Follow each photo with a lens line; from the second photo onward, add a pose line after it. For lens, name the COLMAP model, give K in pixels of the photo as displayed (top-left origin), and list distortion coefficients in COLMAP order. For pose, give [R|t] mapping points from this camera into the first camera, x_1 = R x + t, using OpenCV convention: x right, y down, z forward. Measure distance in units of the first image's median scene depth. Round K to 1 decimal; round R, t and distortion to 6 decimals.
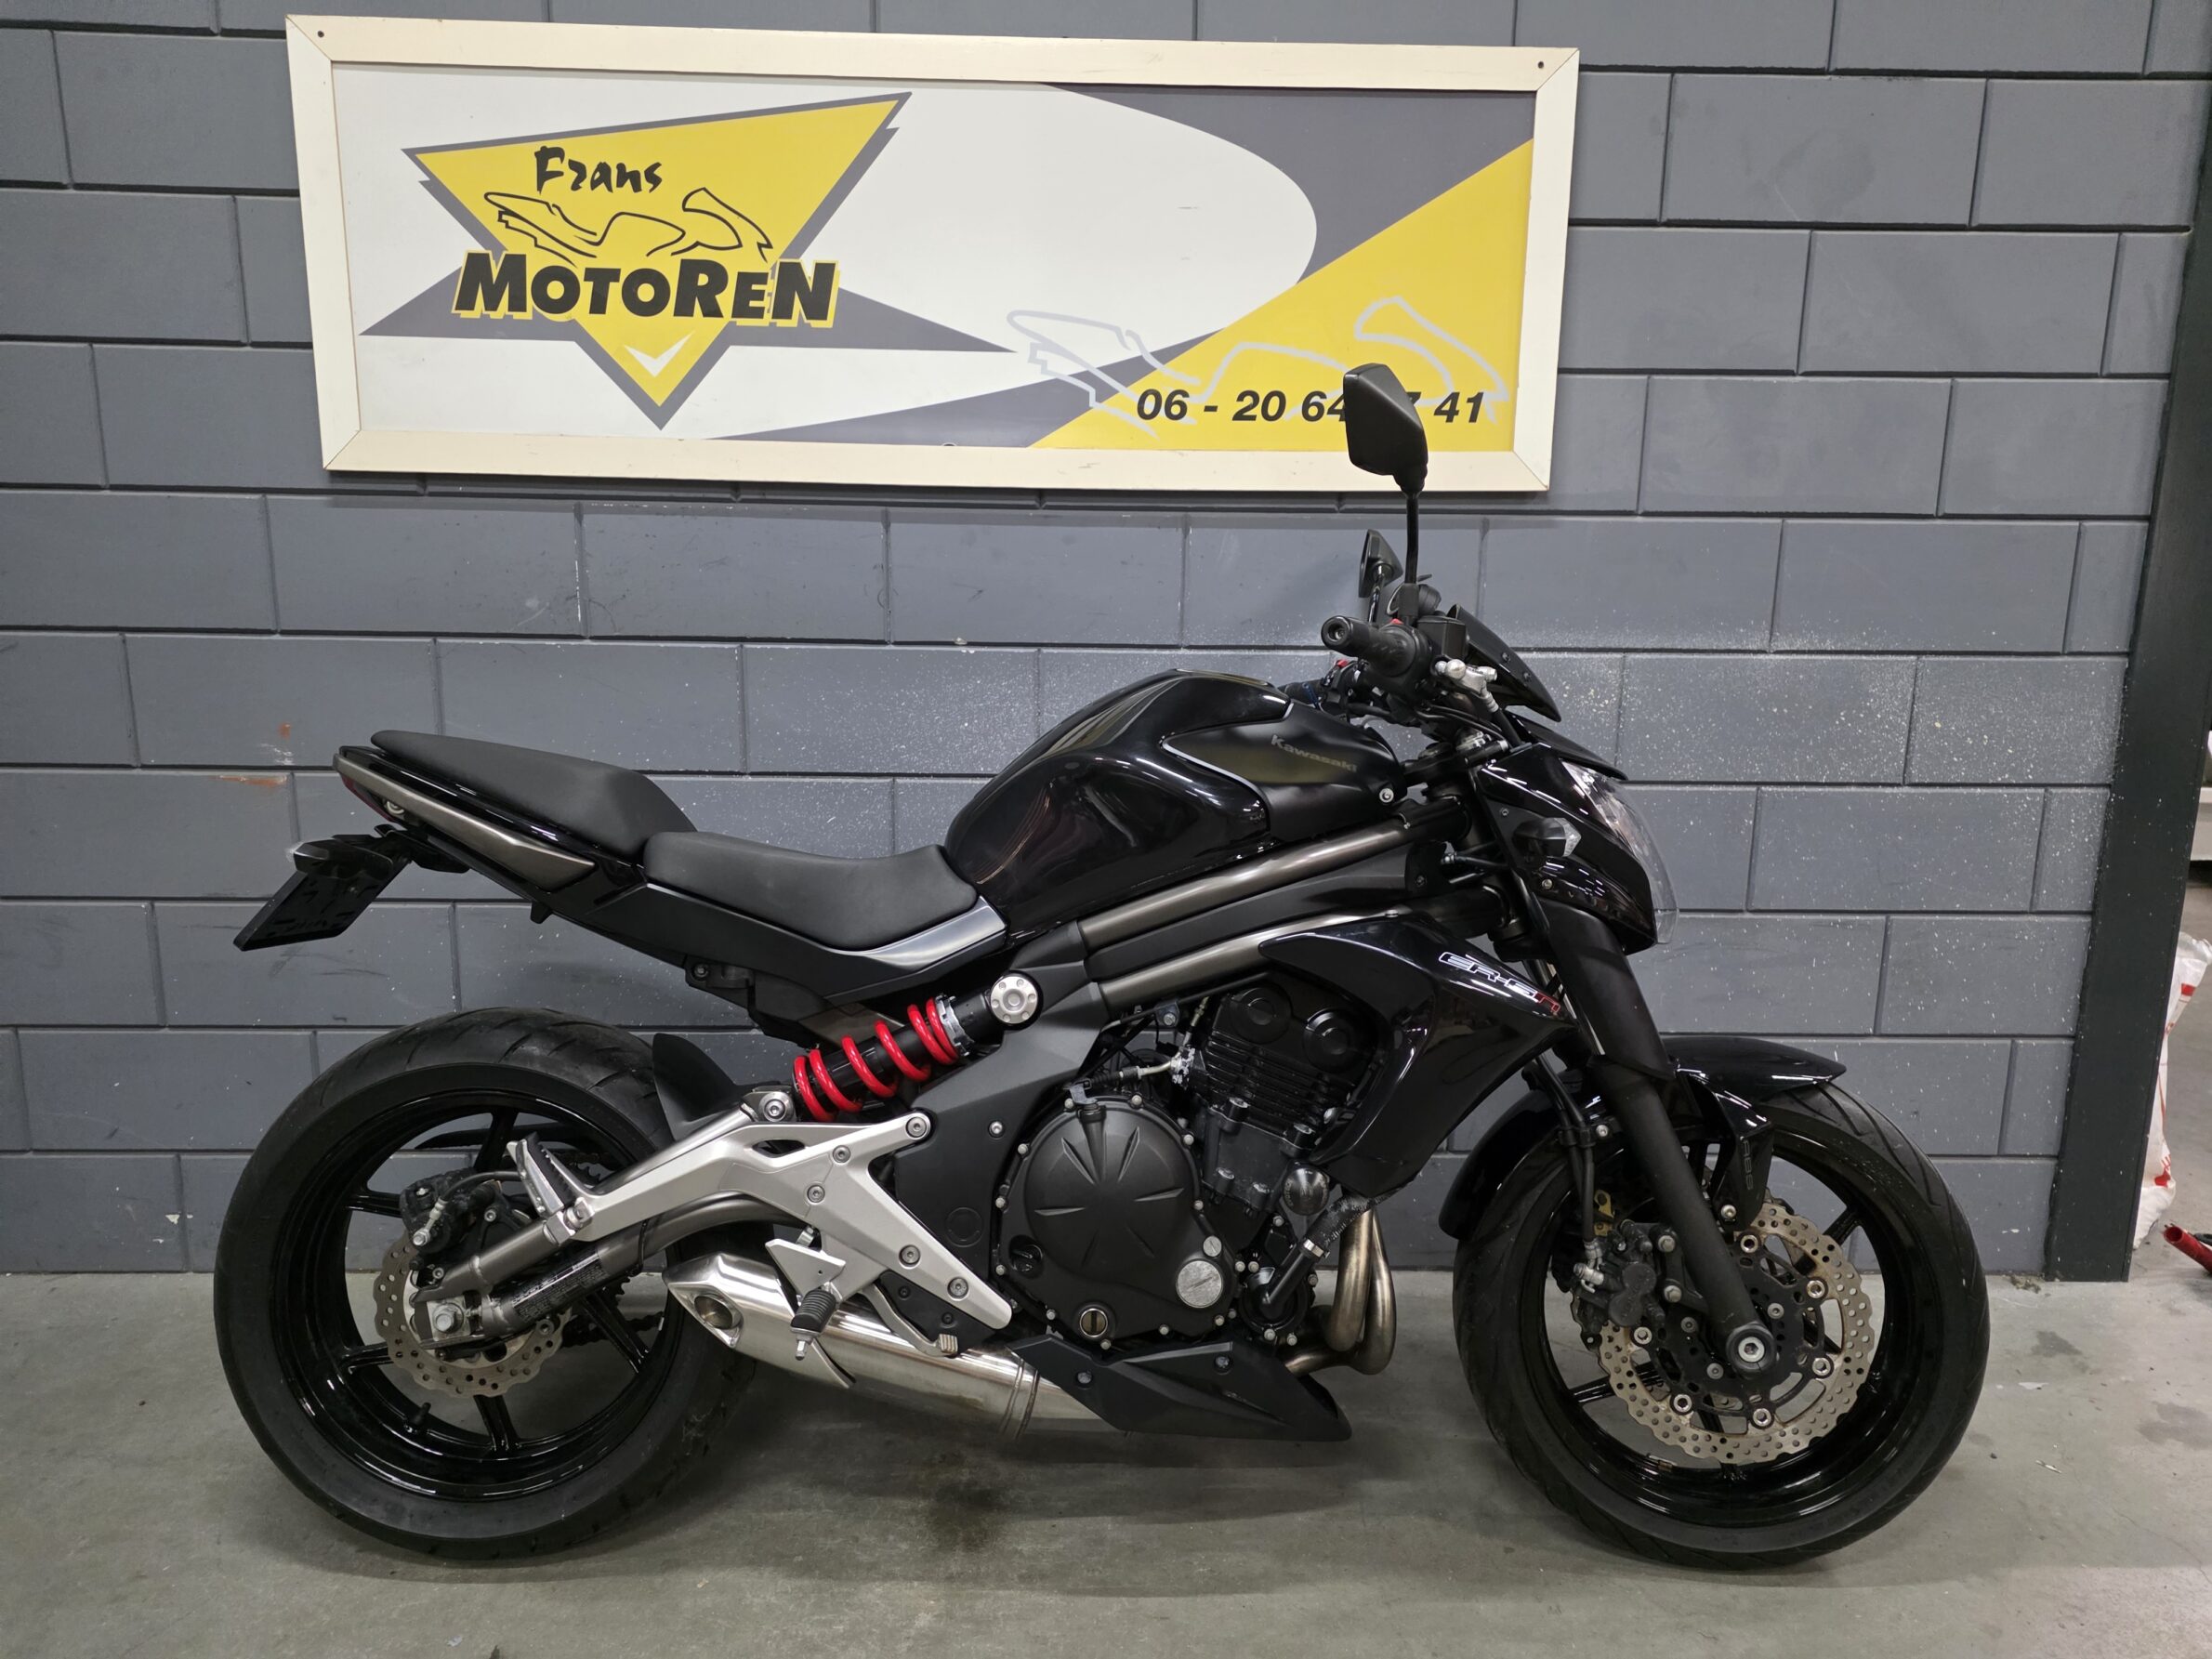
lens RADIAL K [[1481.1, 0, 1111.3], [0, 1481.1, 844.8], [0, 0, 1]] dist [0.054445, -0.043260]
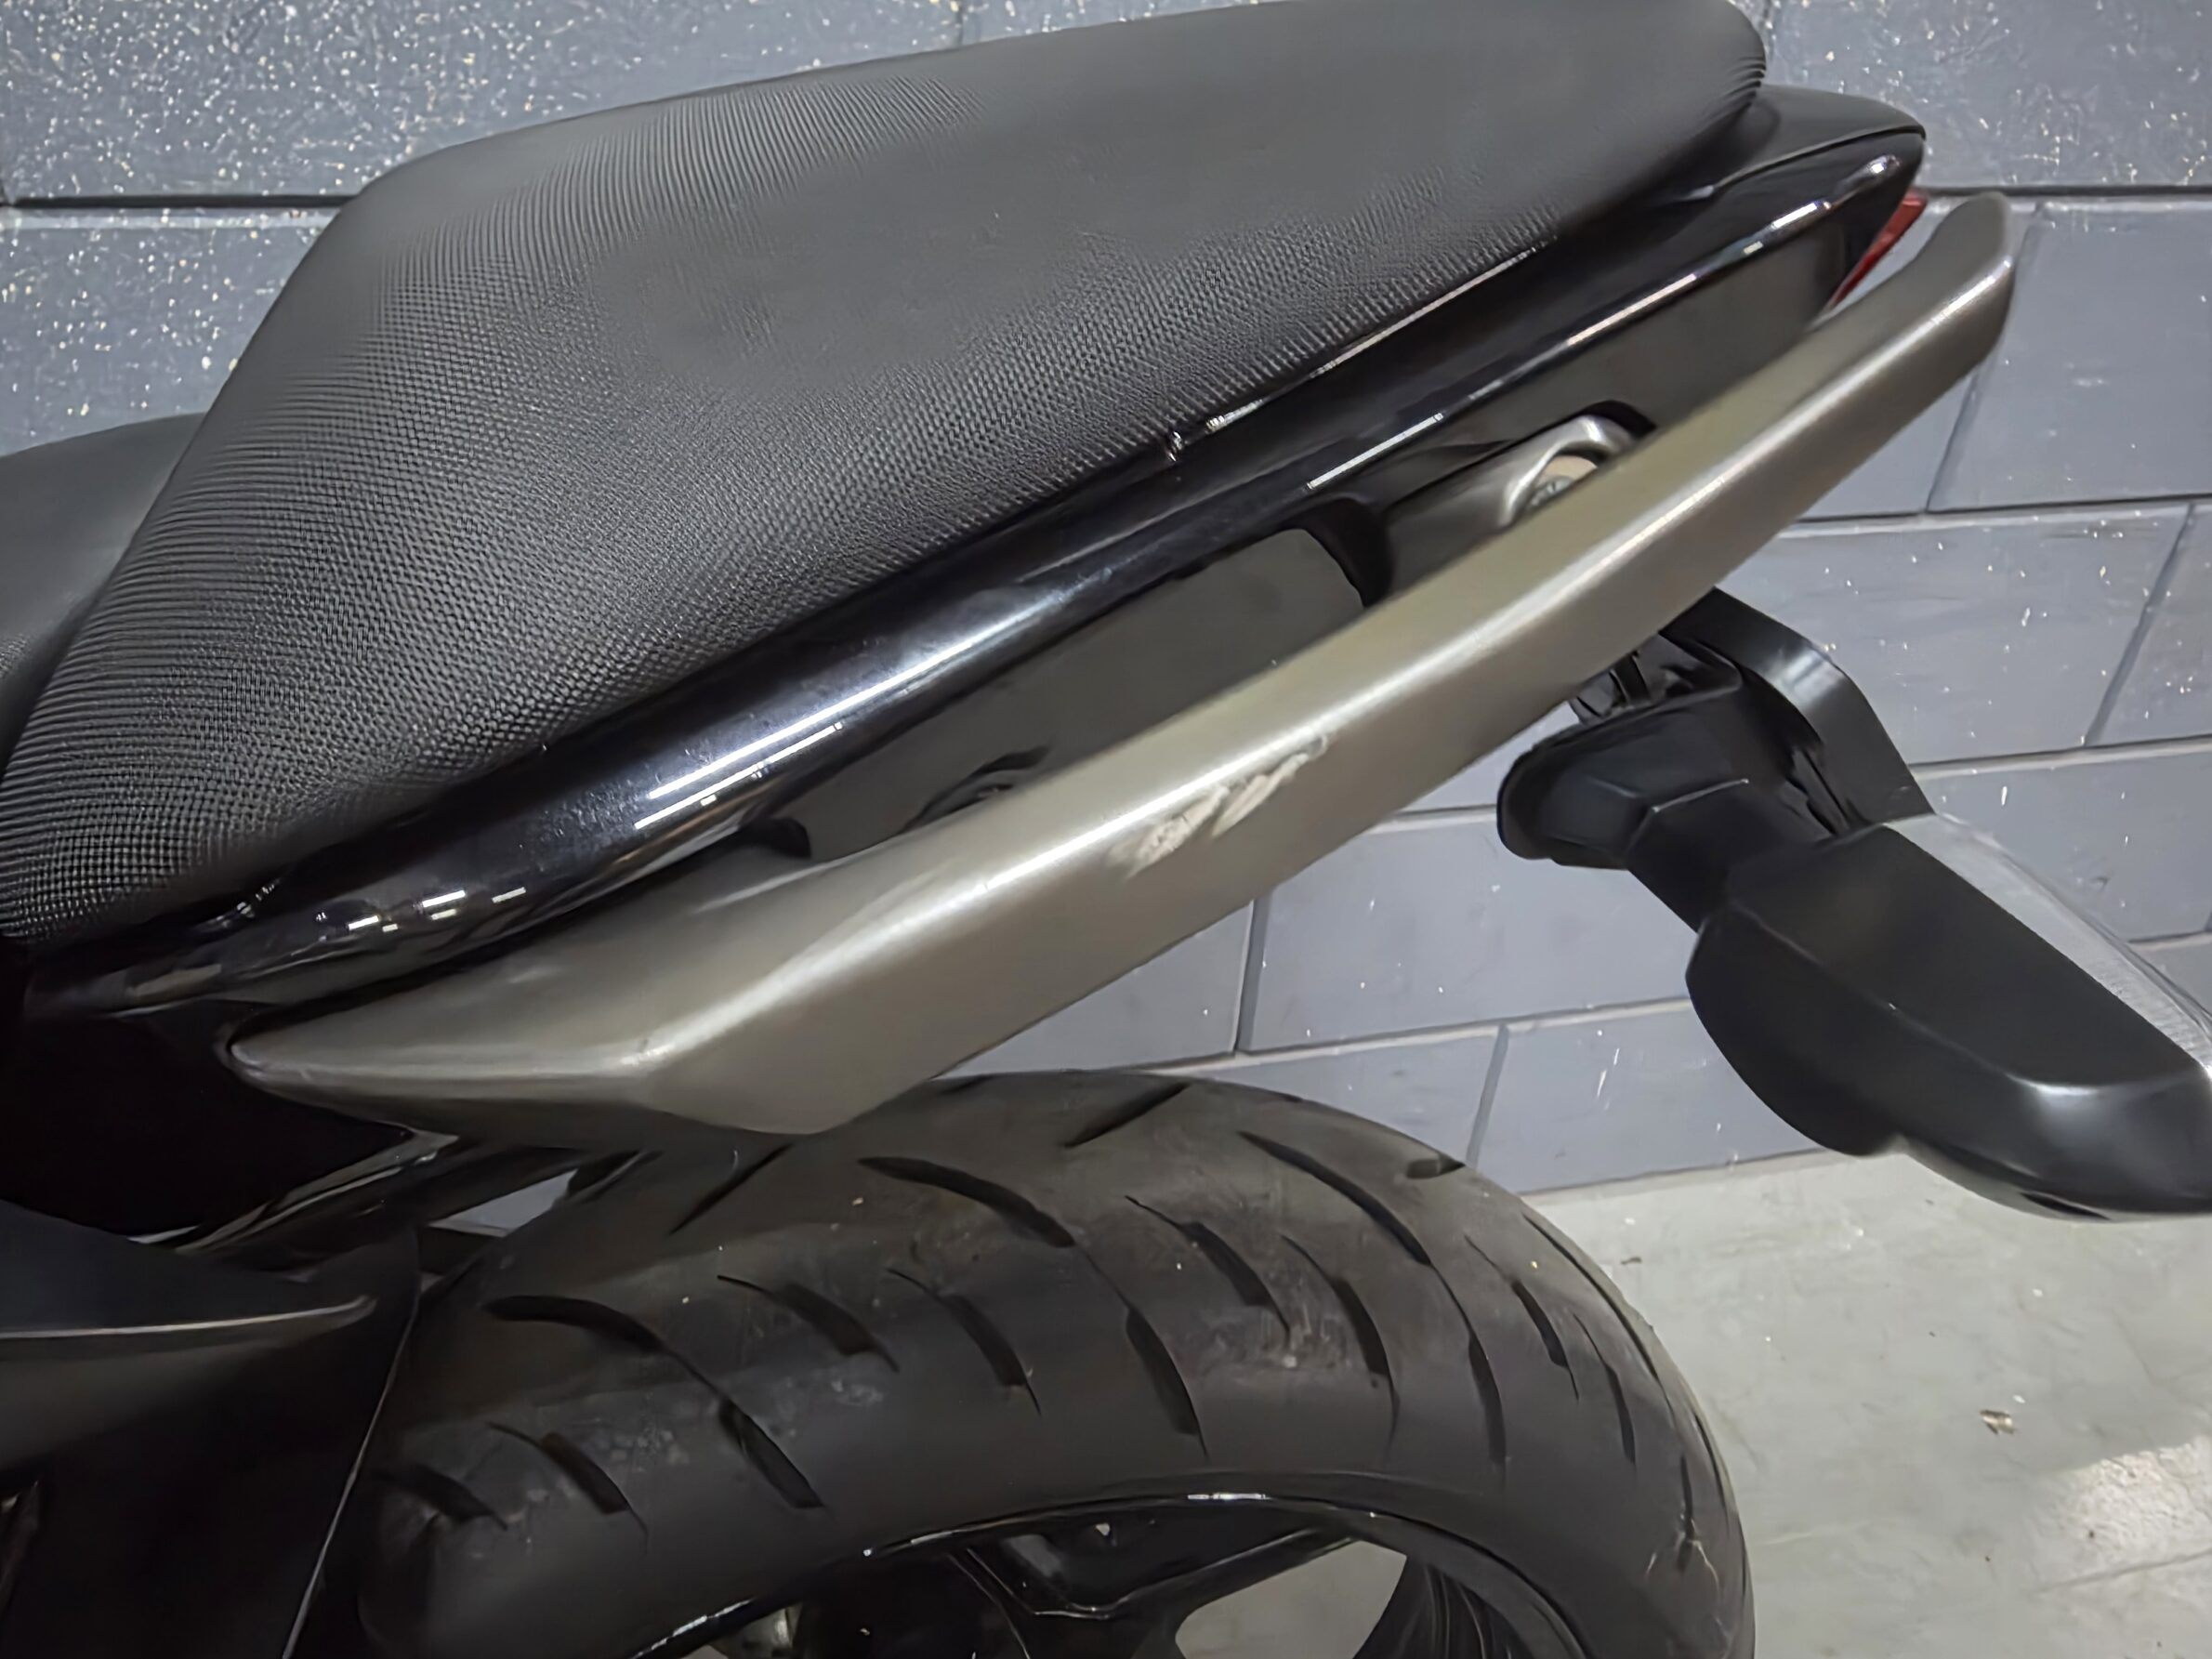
lens RADIAL K [[1488.9, 0, 1017.5], [0, 1488.9, 836.3], [0, 0, 1]] dist [0.053103, -0.046078]
pose [[0.982228, -0.087208, 0.166202, 0.095776], [0.020298, 0.929665, 0.367846, -0.037685], [-0.186591, -0.357935, 0.914913, 0.675267]]
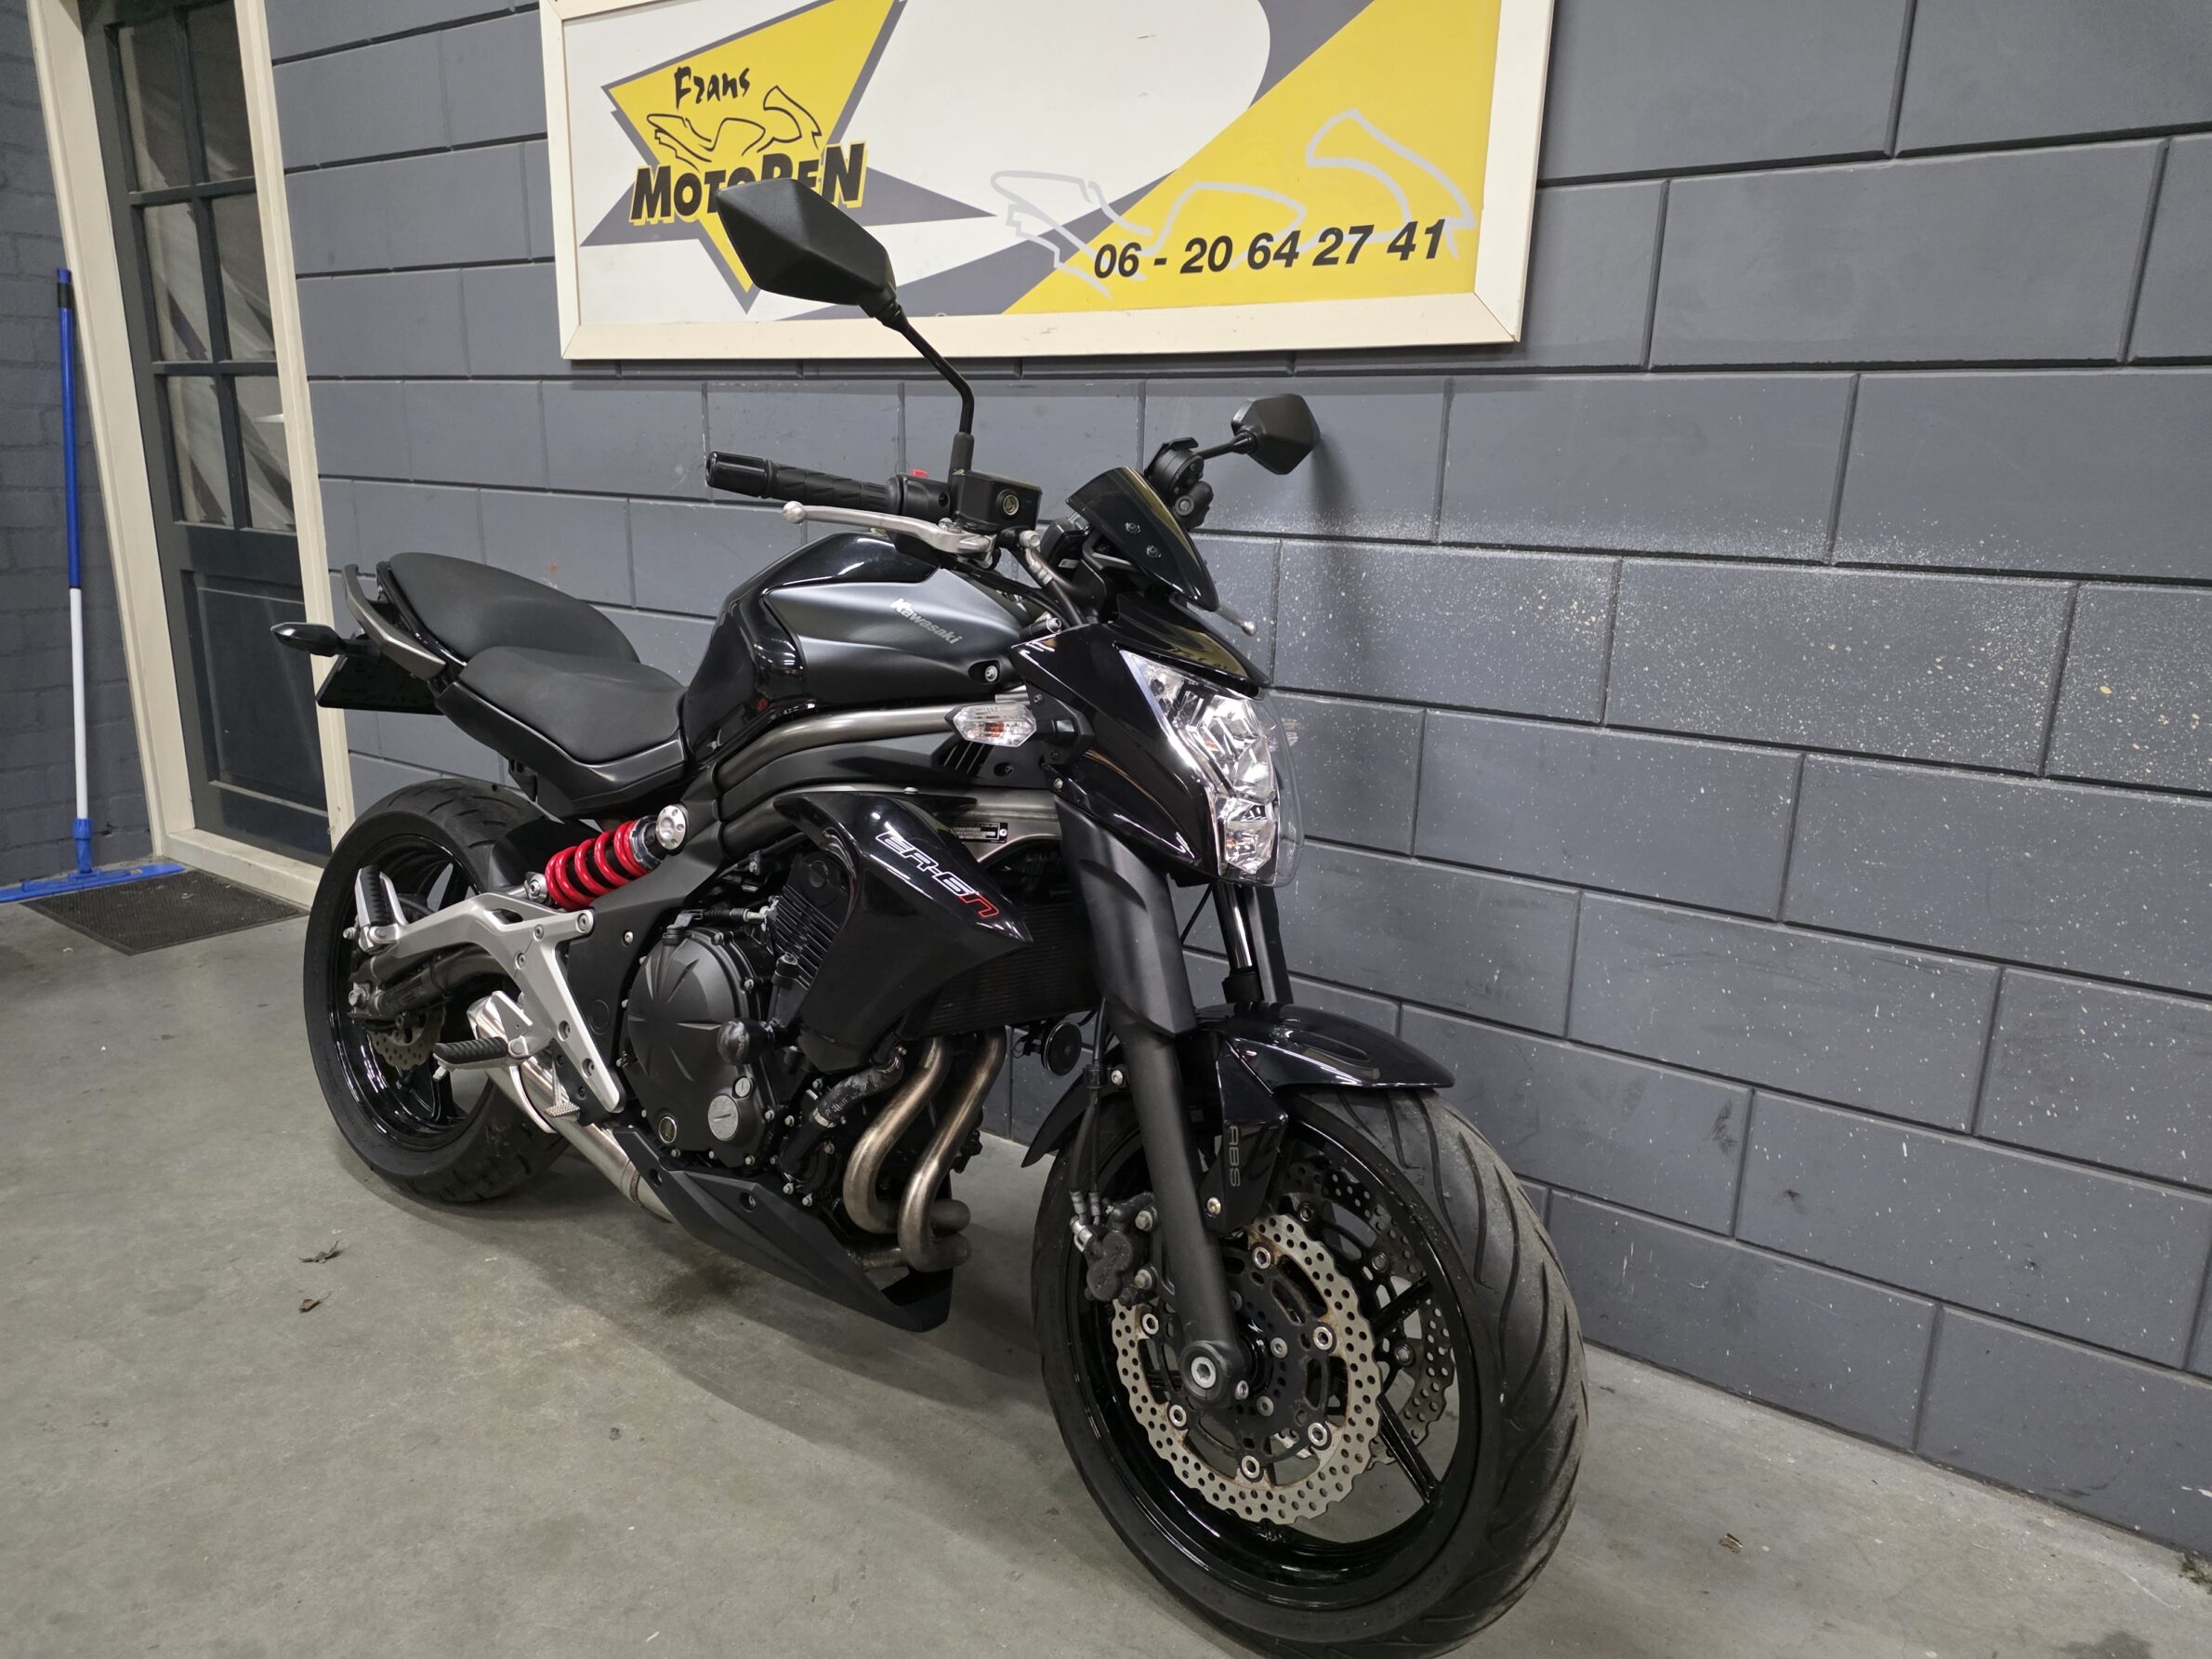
lens RADIAL K [[1488.9, 0, 1111.4], [0, 1488.9, 870.8], [0, 0, 1]] dist [0.053103, -0.046078]
pose [[0.804135, 0.165564, -0.570925, 0.632643], [-0.130500, 0.986169, 0.102176, -0.014161], [0.579945, -0.007658, 0.814619, 0.228056]]
